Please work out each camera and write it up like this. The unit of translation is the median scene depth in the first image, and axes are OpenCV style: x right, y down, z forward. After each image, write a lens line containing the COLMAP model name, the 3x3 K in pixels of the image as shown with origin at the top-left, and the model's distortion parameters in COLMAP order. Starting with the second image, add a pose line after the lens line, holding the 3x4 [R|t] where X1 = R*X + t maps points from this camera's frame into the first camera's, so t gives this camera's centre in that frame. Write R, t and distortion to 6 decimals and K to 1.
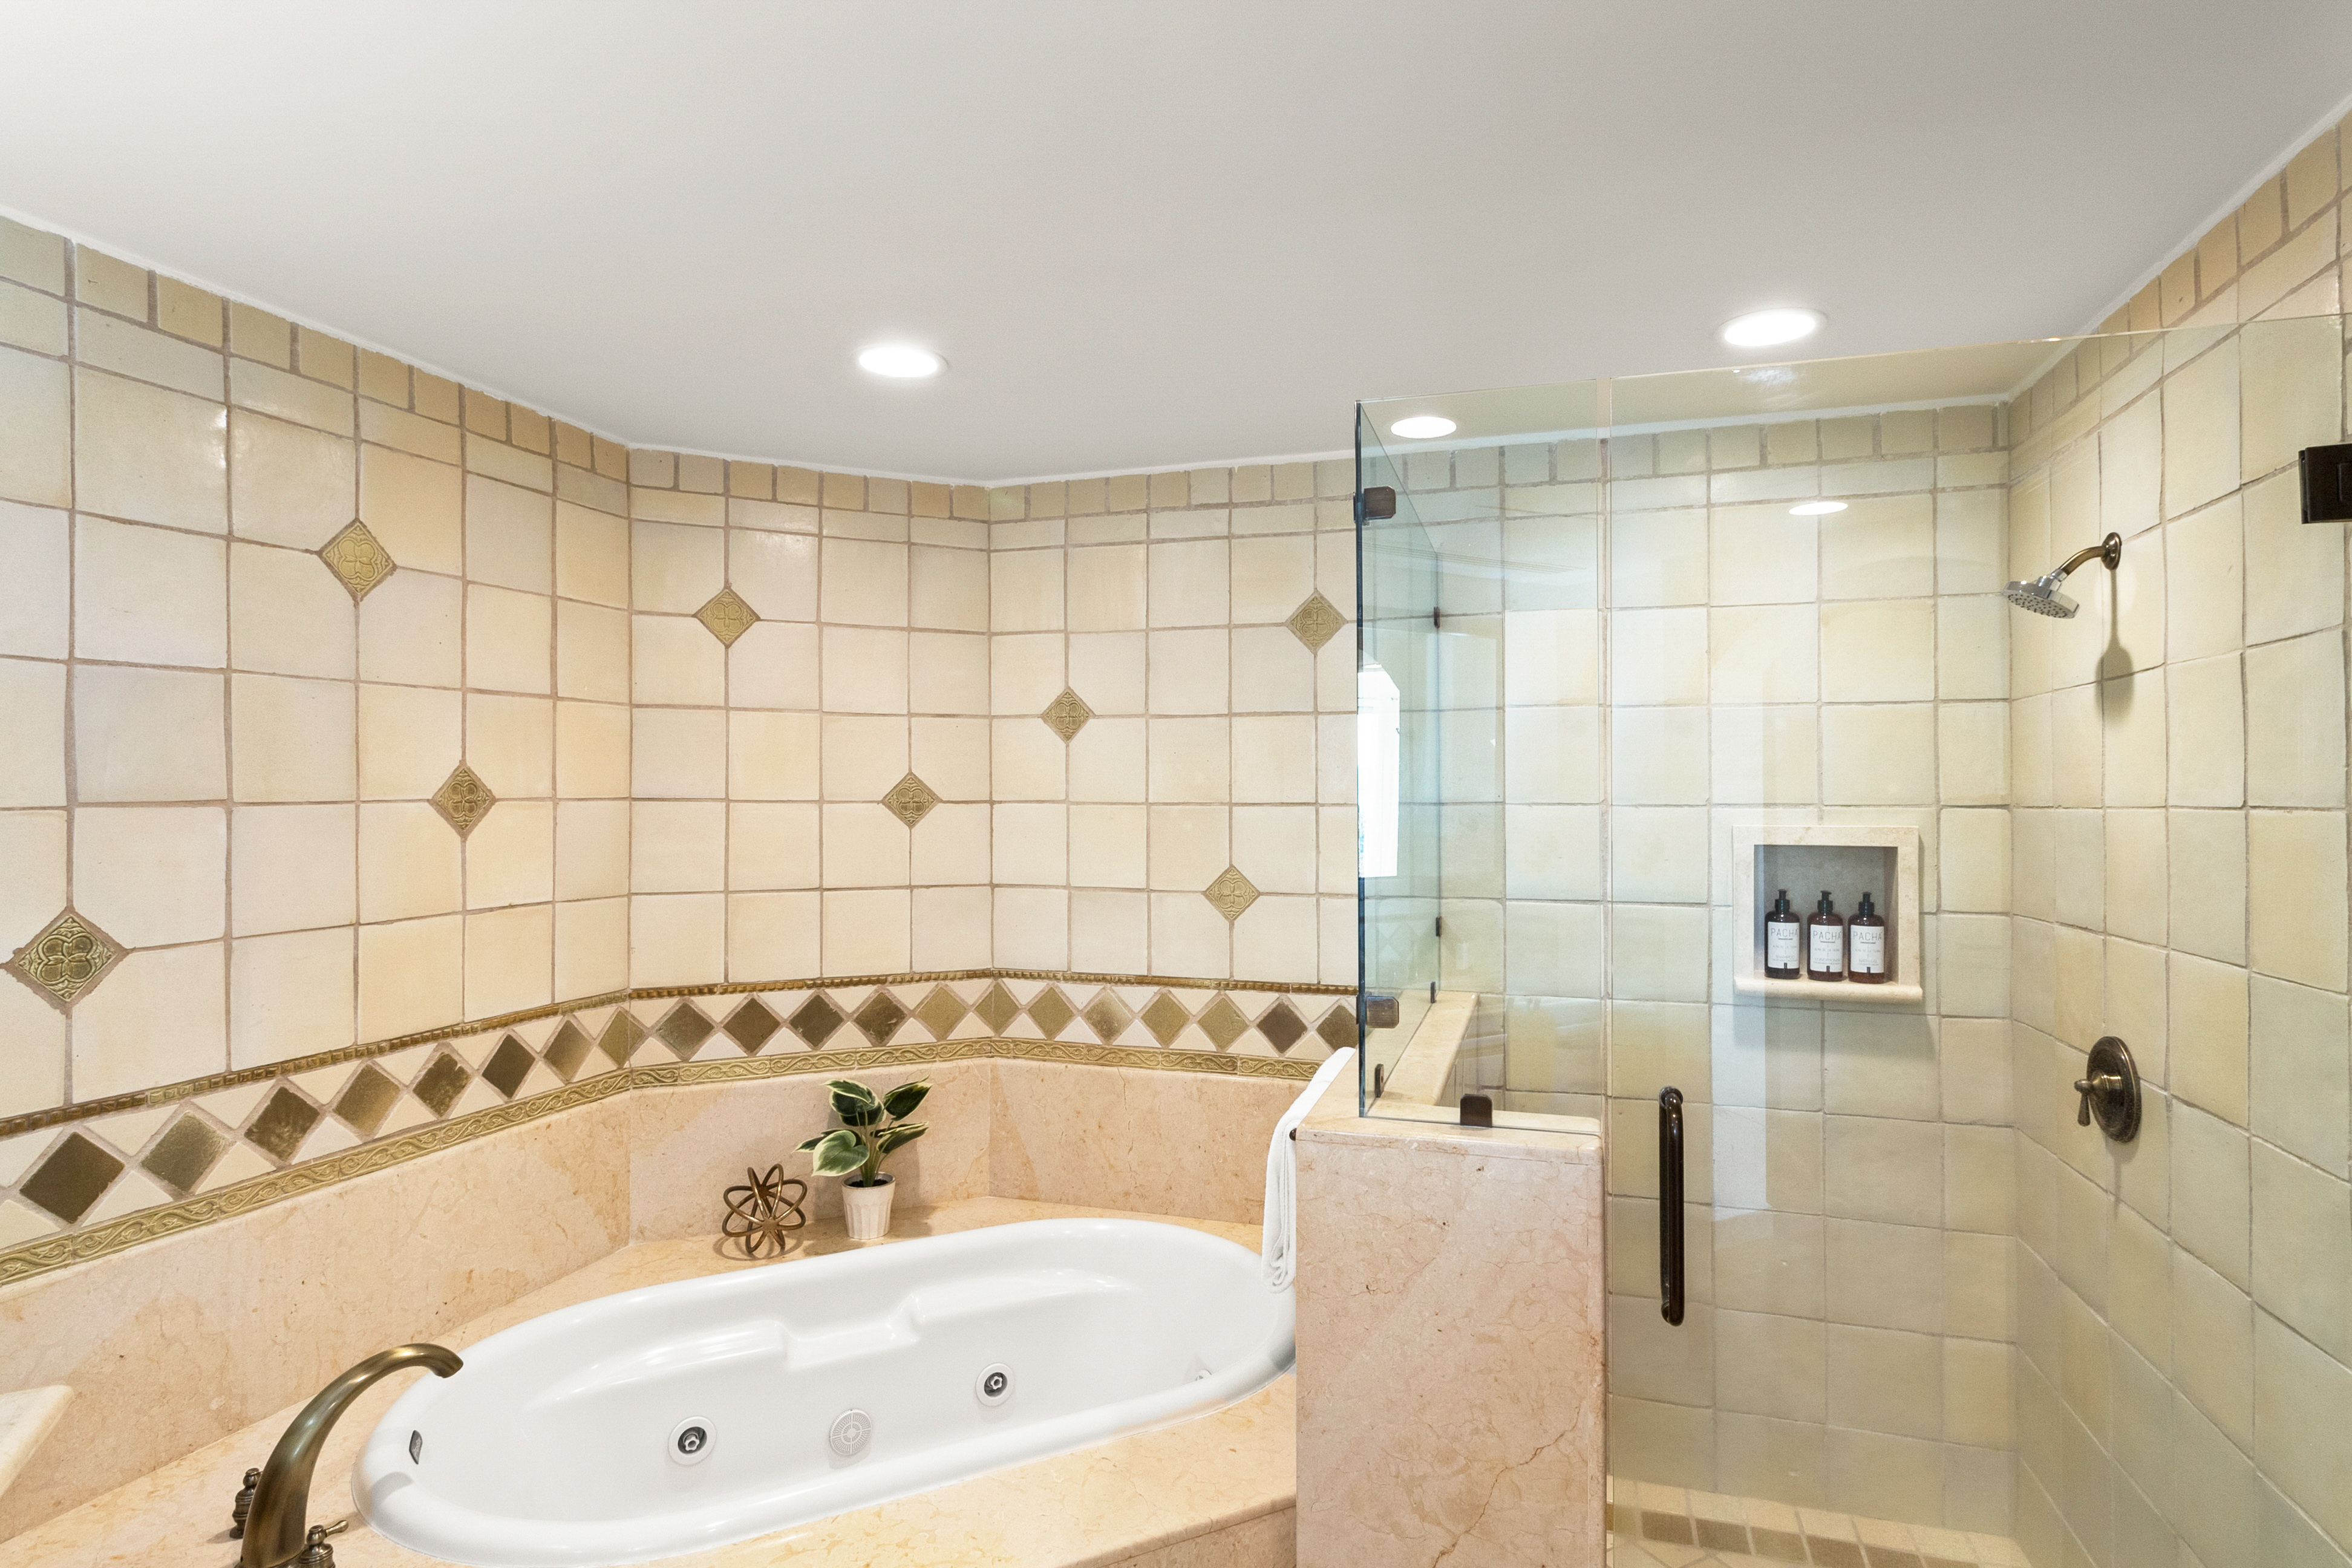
lens RADIAL K [[1209.1, 0, 1176.0], [0, 1209.1, 784.0], [0, 0, 1]] dist [-0.000183, 0.000379]
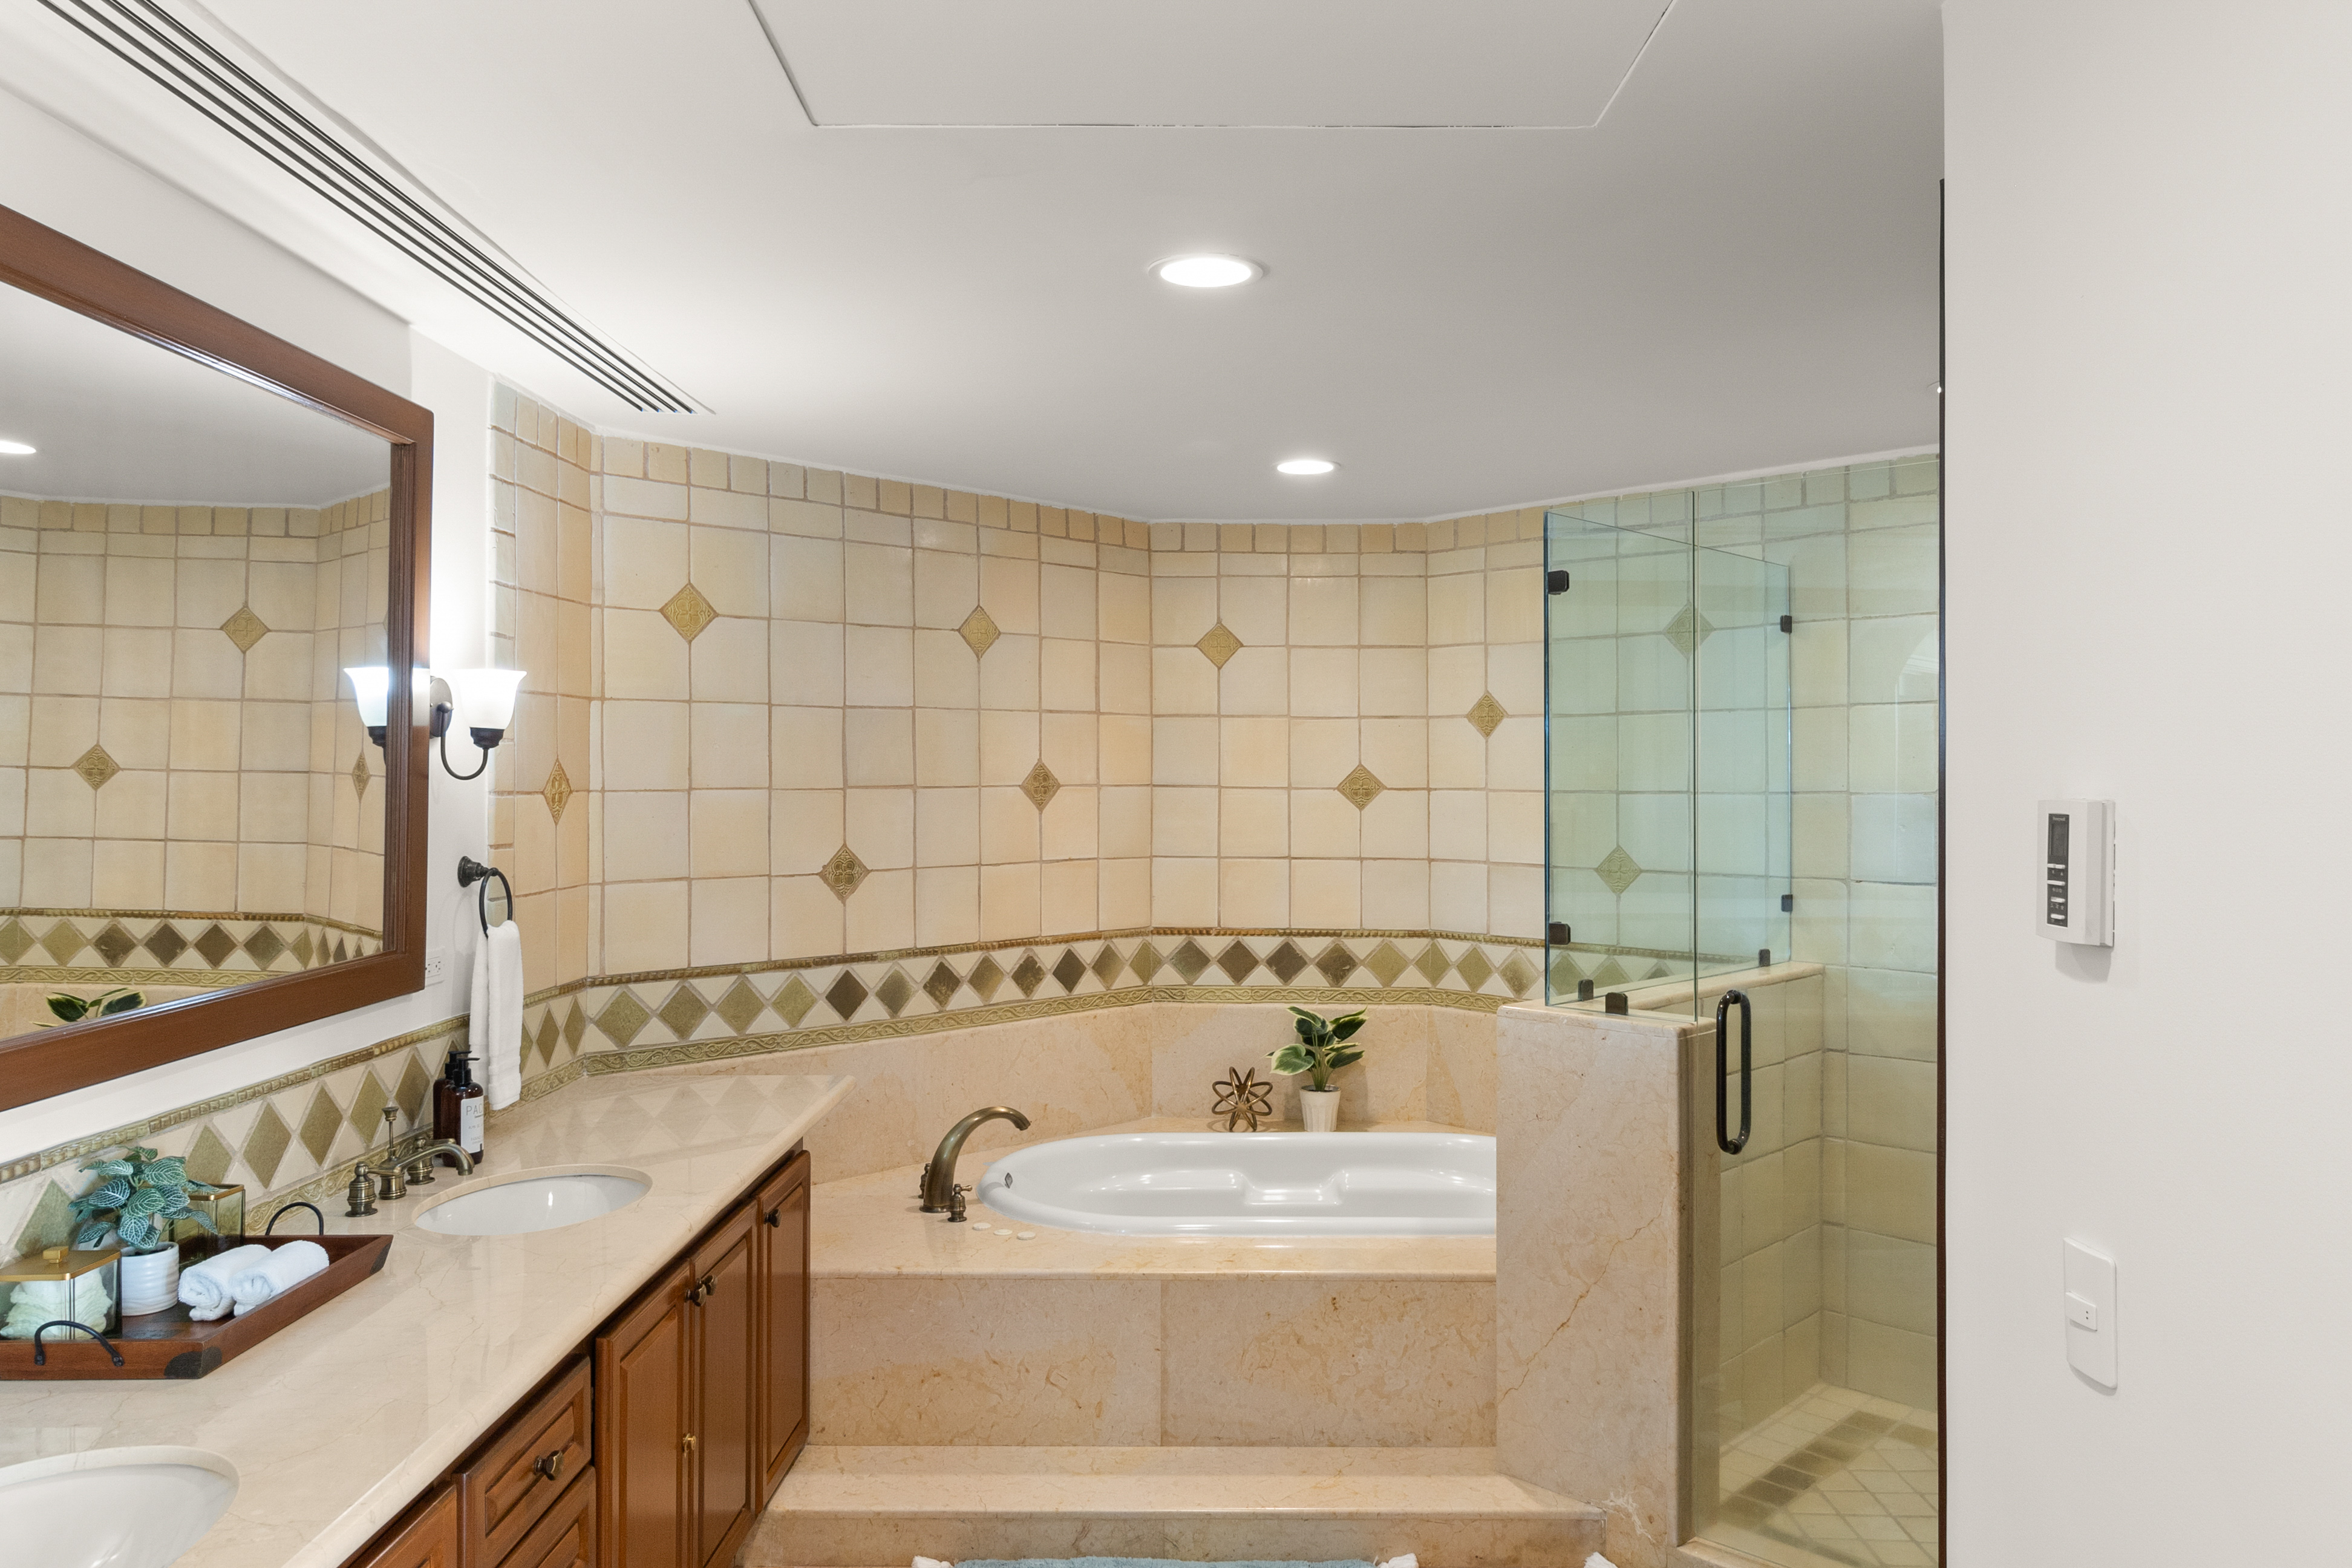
lens RADIAL K [[1585.1, 0, 1178.0], [0, 1585.1, 799.0], [0, 0, 1]] dist [0.000776, -0.000228]
pose [[0.883153, 0.007322, -0.469027, 0.390584], [0.001607, 0.999825, 0.018635, -0.005187], [0.469081, -0.017211, 0.882987, -0.527416]]
